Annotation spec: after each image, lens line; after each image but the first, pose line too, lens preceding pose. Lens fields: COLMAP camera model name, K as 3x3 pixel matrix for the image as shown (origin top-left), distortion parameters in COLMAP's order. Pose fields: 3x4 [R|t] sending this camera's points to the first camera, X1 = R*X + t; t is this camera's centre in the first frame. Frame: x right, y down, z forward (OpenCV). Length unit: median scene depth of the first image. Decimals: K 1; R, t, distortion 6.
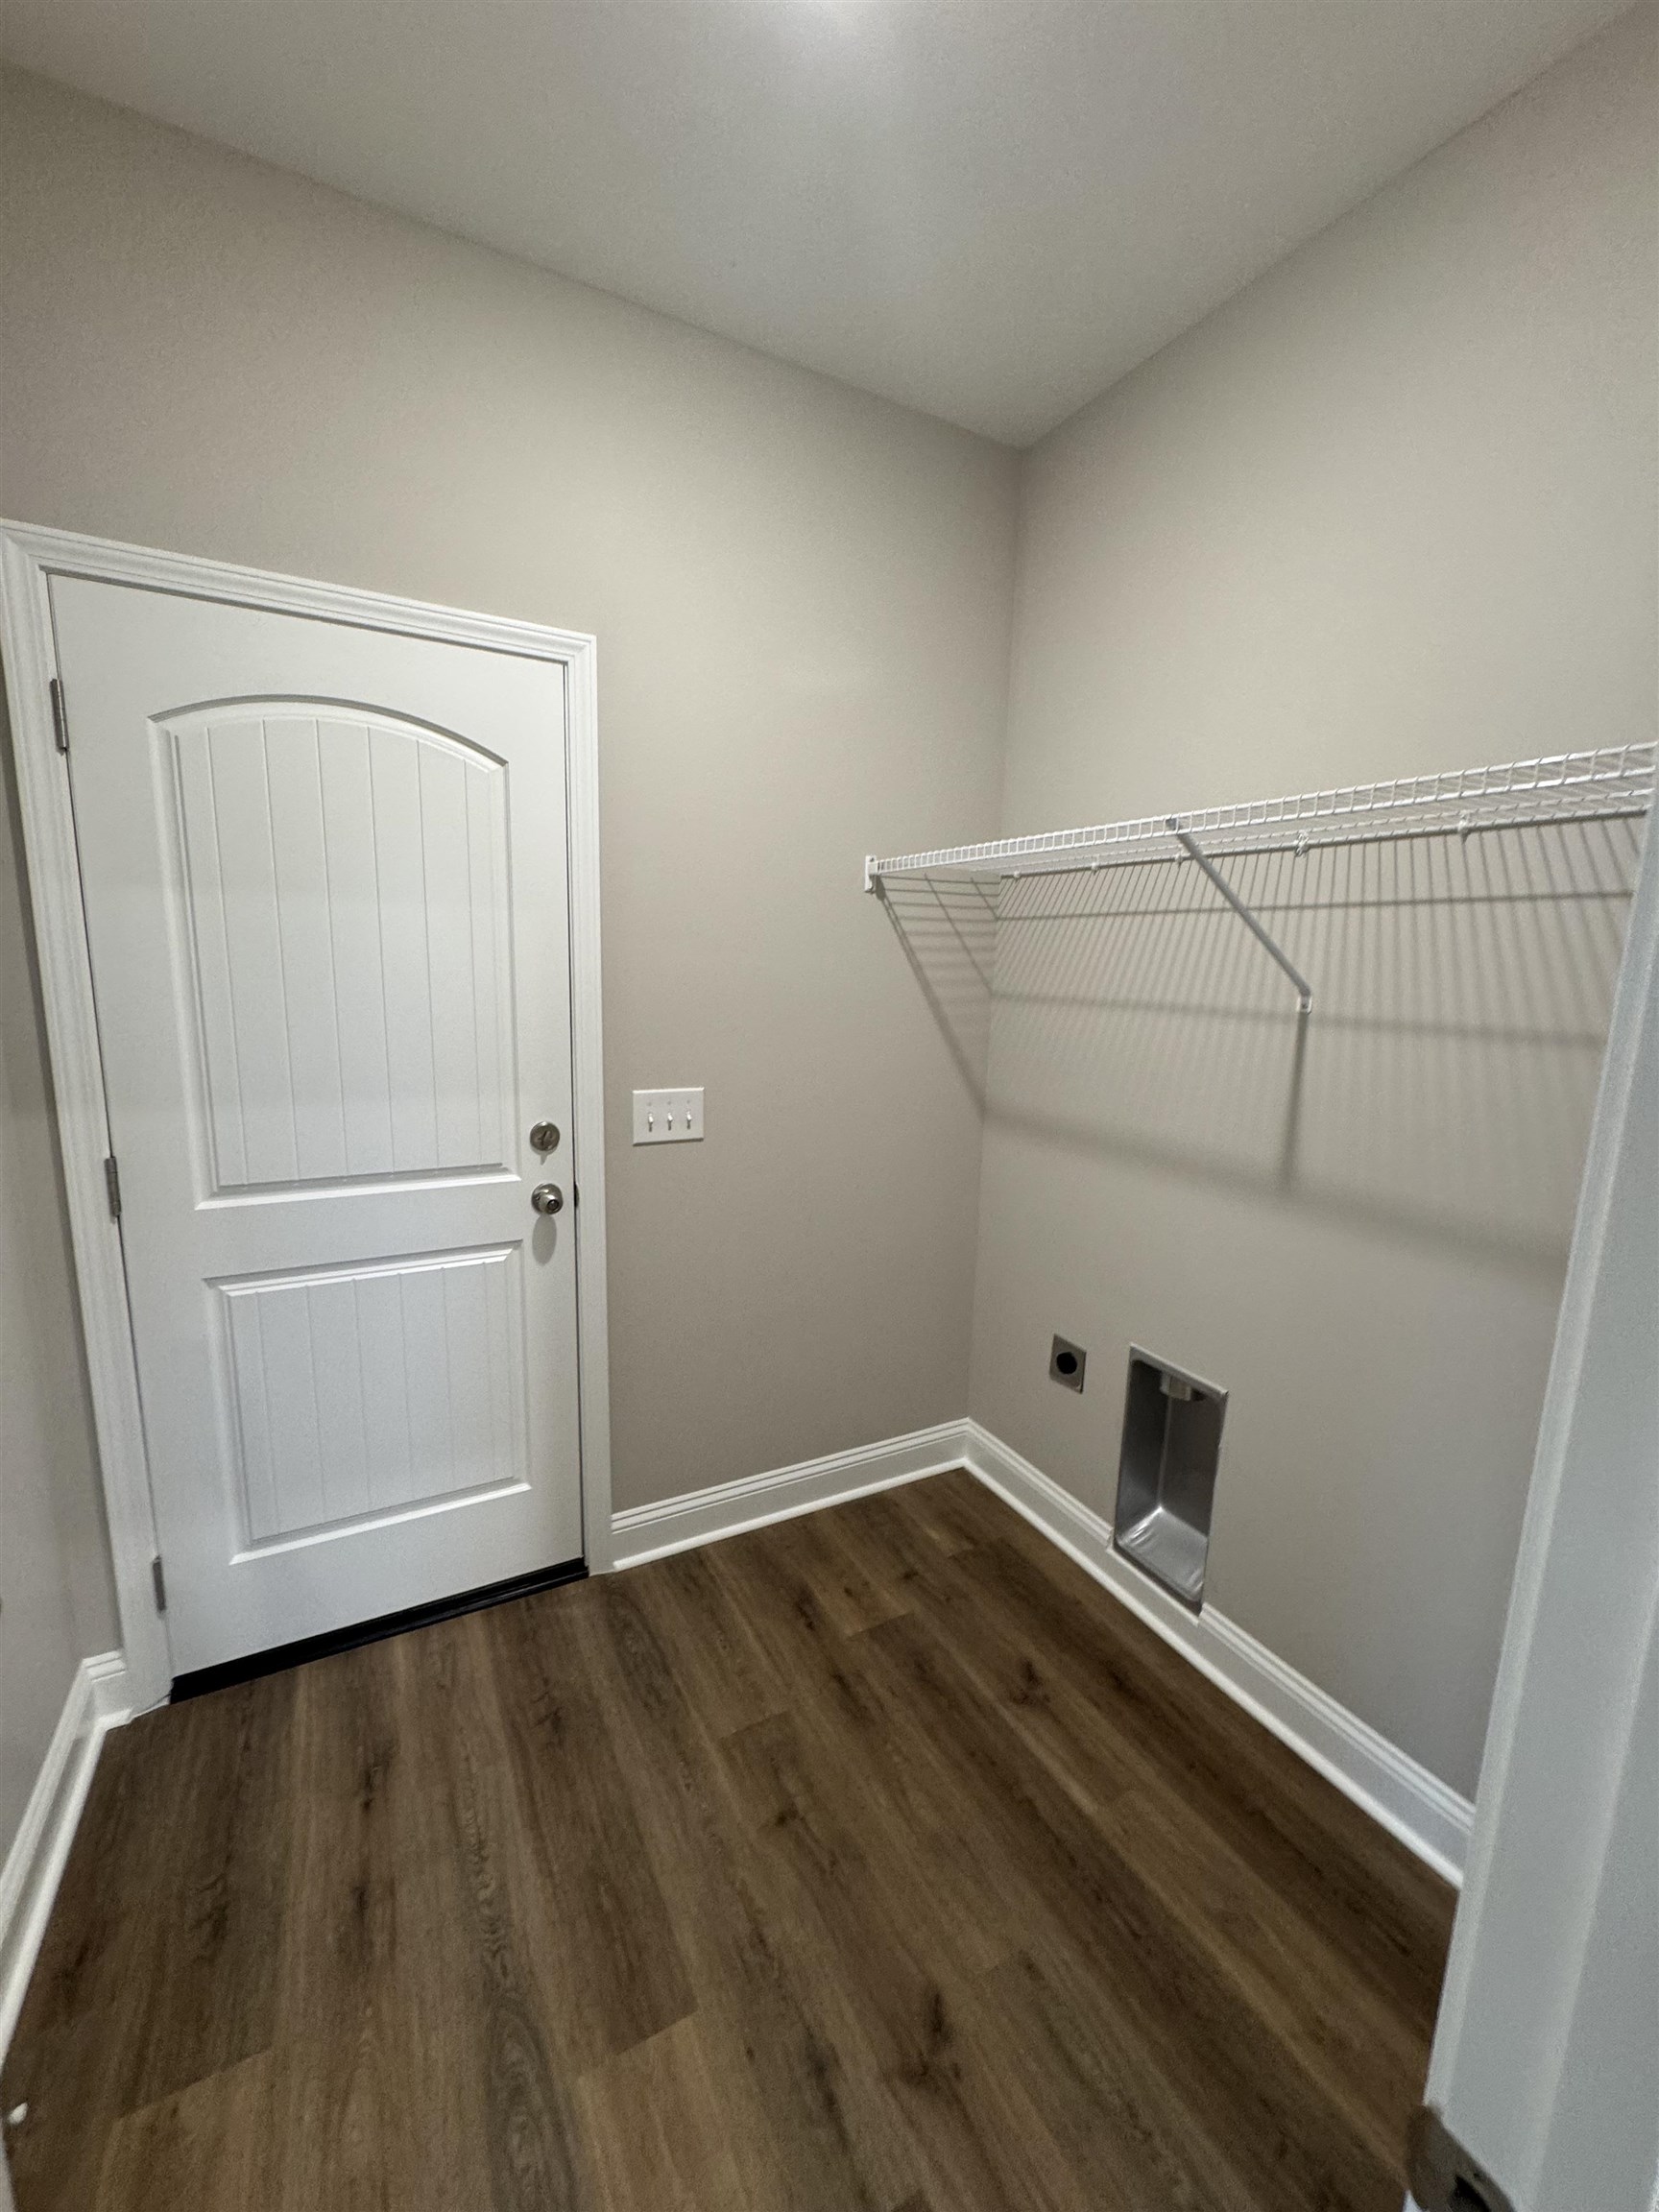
lens RADIAL K [[882.2, 0, 829.5], [0, 882.2, 1106.0], [0, 0, 1]] dist [0.001407, 0.000456]
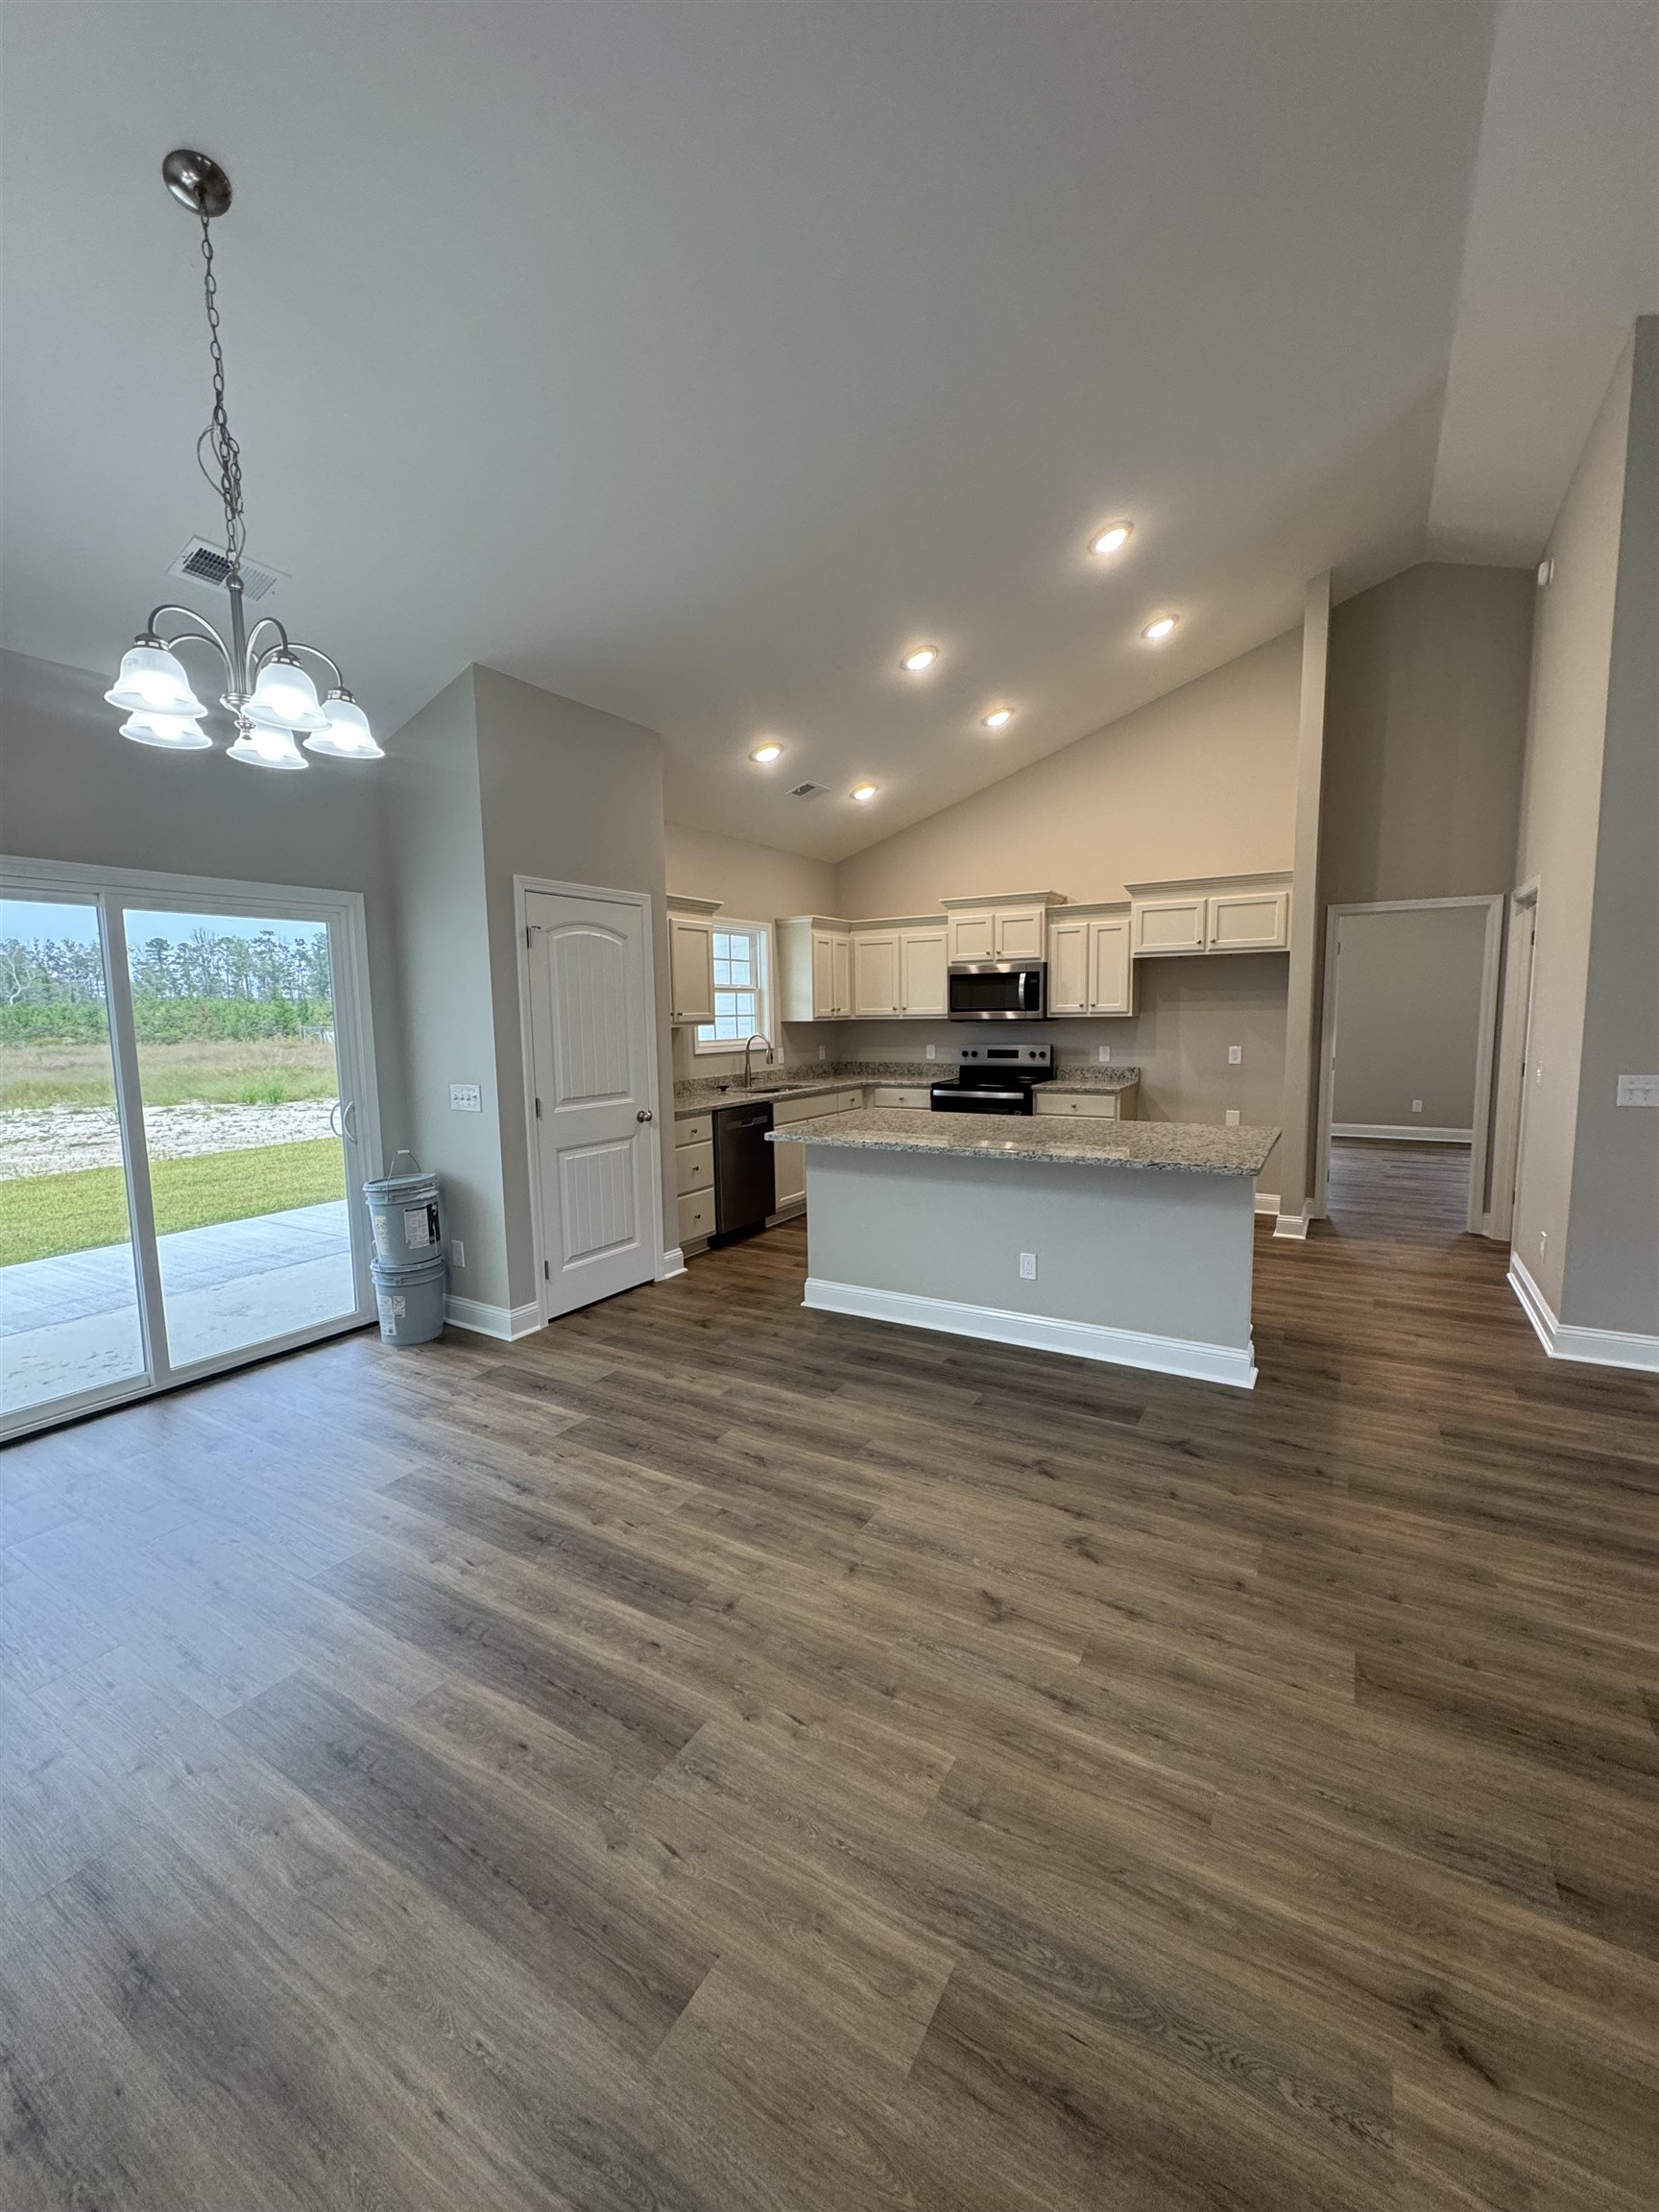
lens RADIAL K [[882.2, 0, 829.5], [0, 882.2, 1106.0], [0, 0, 1]] dist [0.001407, 0.000456]
pose [[-0.855853, 0.045419, -0.515221, 0.316380], [-0.088977, 0.968357, 0.233169, -0.162918], [0.509508, 0.245401, -0.824730, 0.997307]]
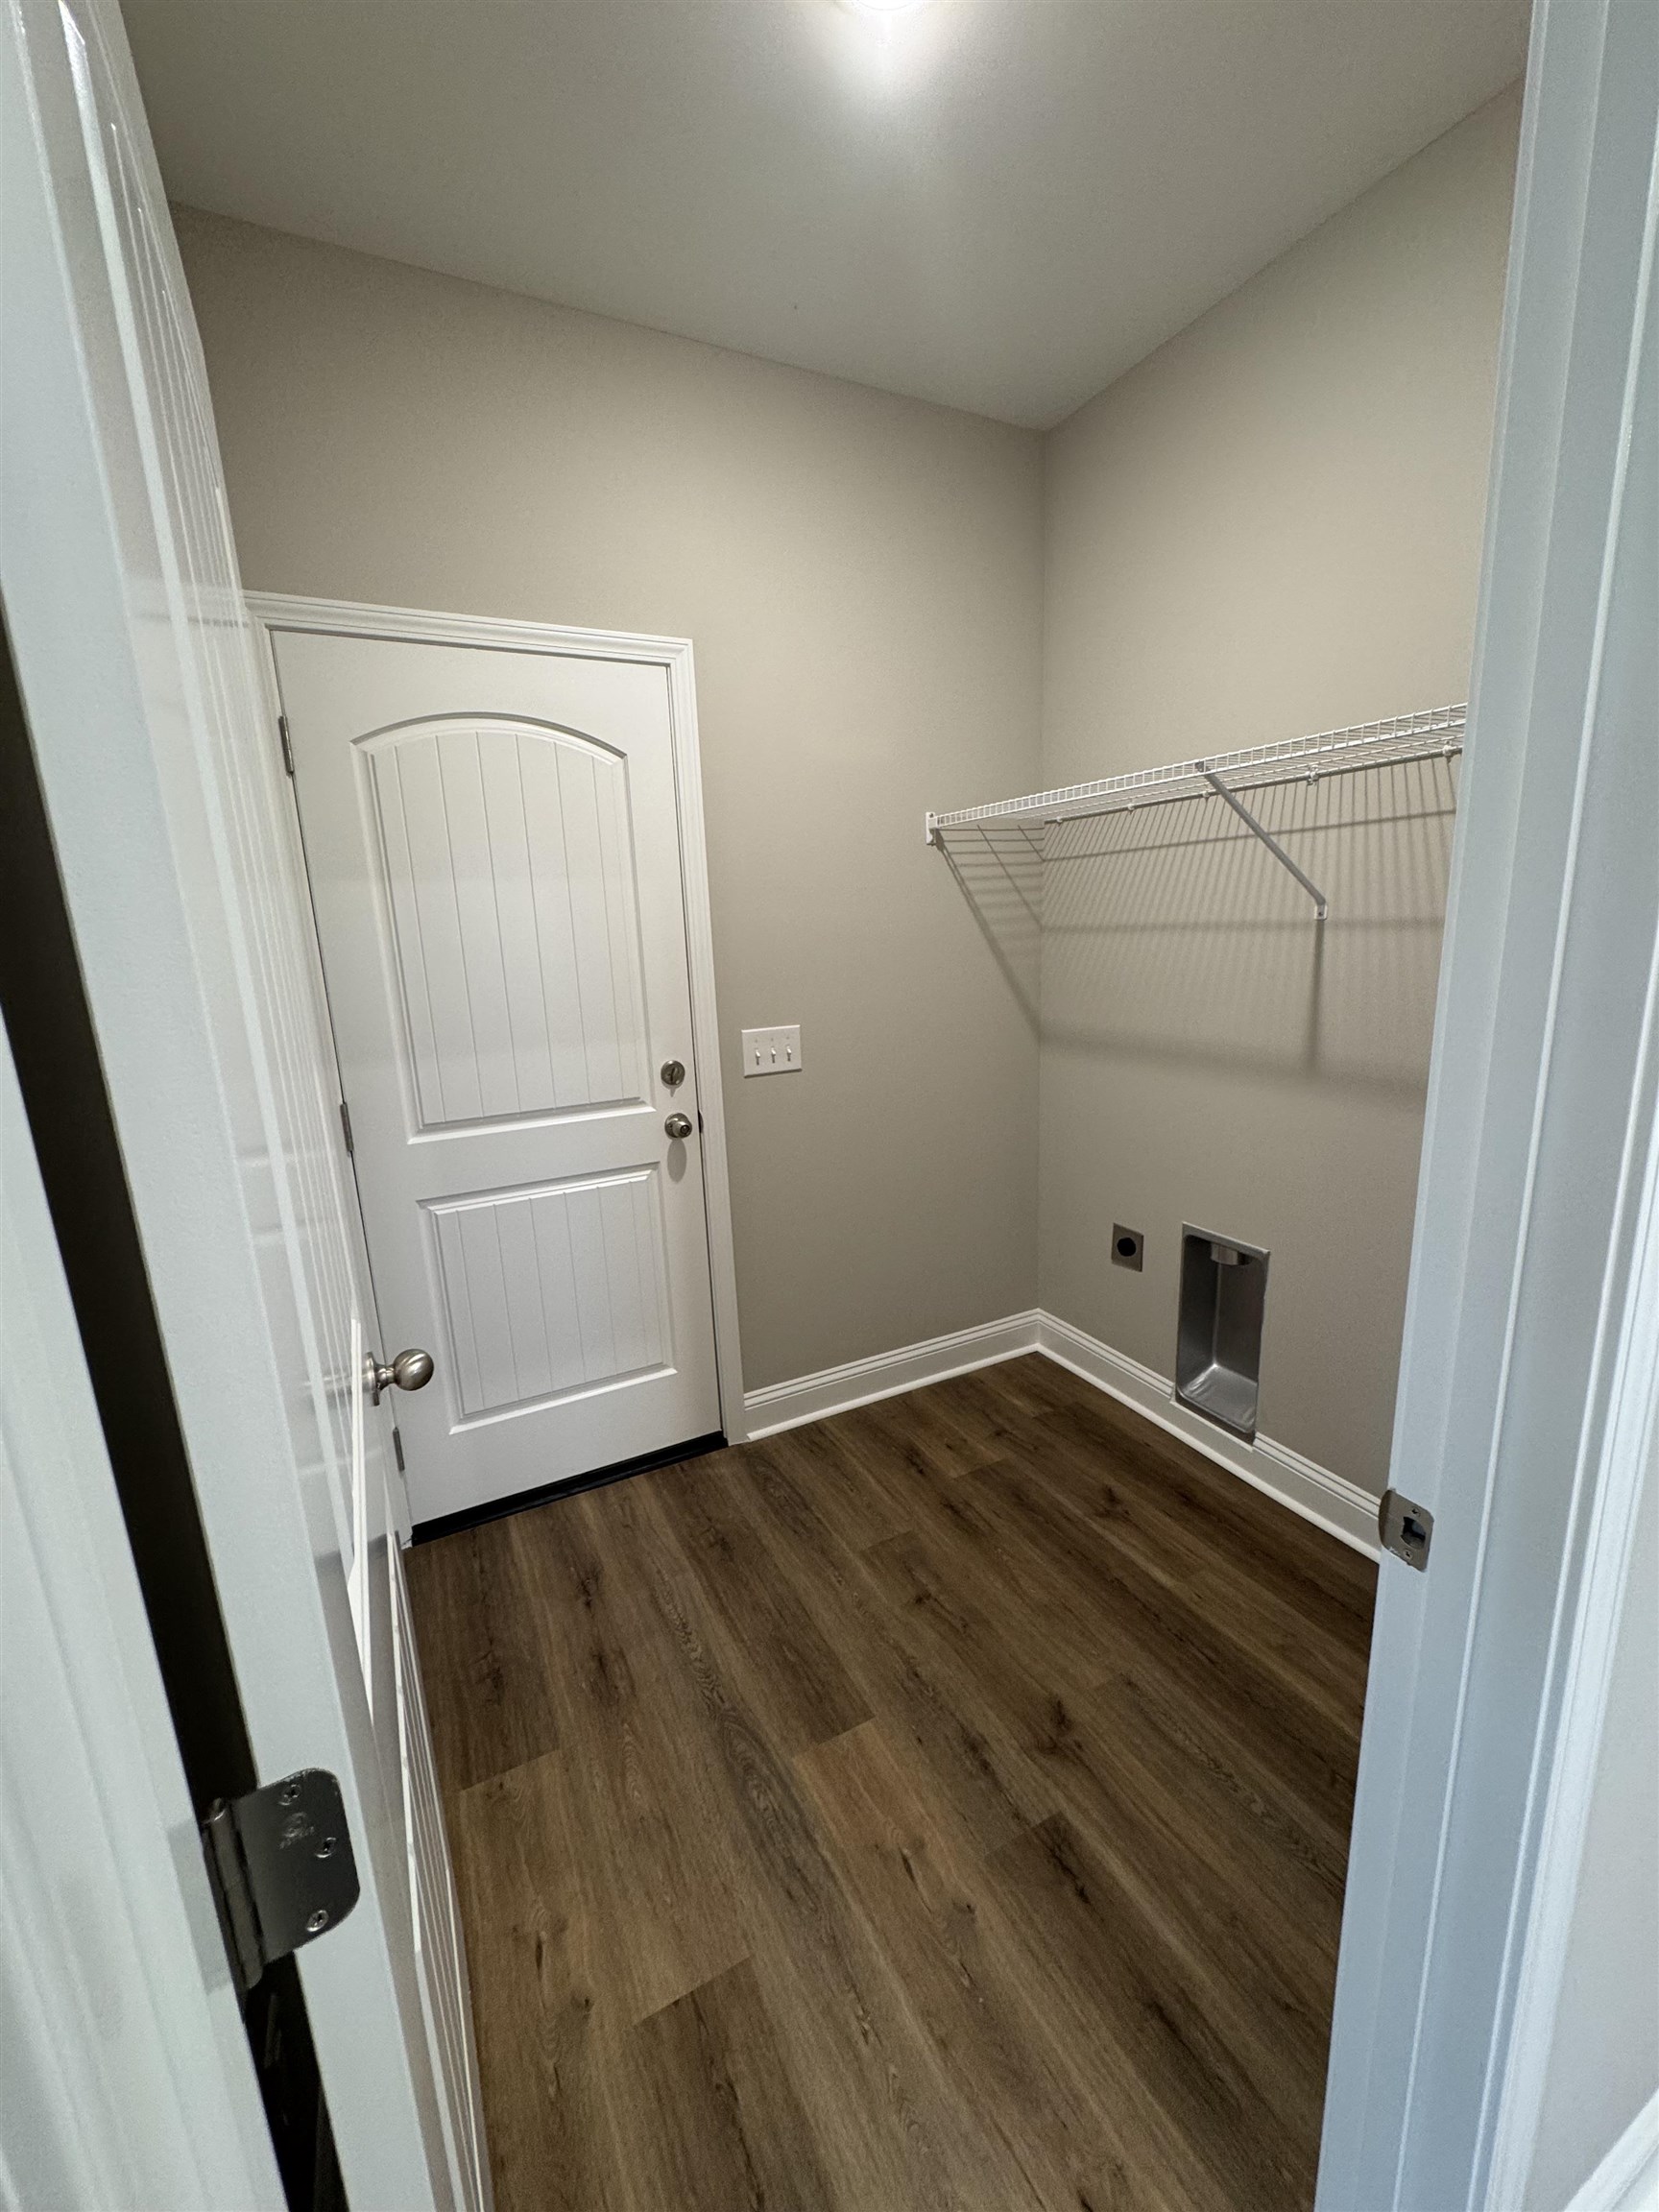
lens RADIAL K [[882.2, 0, 829.5], [0, 882.2, 1106.0], [0, 0, 1]] dist [0.001407, 0.000456]
pose [[0.997445, -0.062245, -0.035048, -0.080991], [0.063599, 0.997216, 0.038931, 0.050170], [0.032527, -0.041061, 0.998627, -0.187416]]
